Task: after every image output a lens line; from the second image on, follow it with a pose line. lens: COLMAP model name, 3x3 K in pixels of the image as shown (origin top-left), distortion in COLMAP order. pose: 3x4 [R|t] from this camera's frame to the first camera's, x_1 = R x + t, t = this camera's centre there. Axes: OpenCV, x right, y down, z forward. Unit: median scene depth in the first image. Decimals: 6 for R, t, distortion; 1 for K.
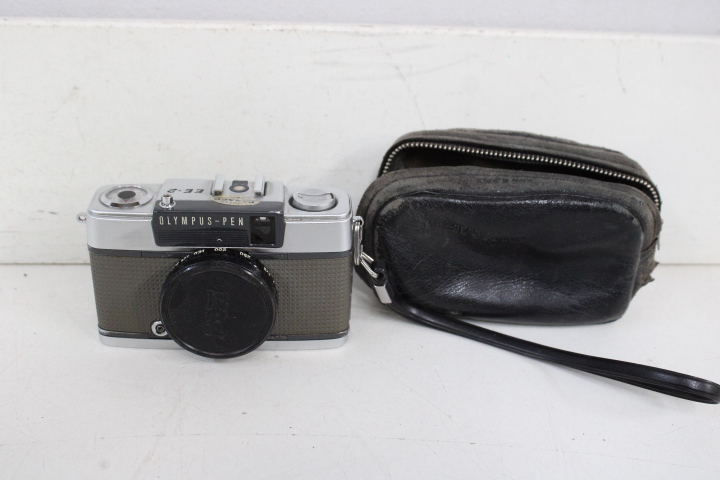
lens RADIAL K [[830.1, 0, 356.1], [0, 830.1, 253.5], [0, 0, 1]] dist [-0.079158, 0.000000]
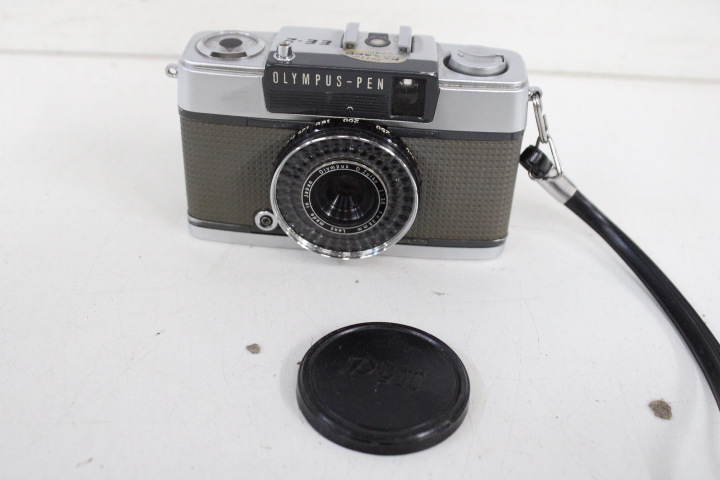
lens RADIAL K [[865.5, 0, 355.7], [0, 865.5, 227.2], [0, 0, 1]] dist [-0.050832, 0.000000]
pose [[0.992081, 0.062404, -0.108998, -0.066838], [-0.053208, 0.994931, 0.085332, 0.023998], [0.113771, -0.078857, 0.990373, 0.211490]]
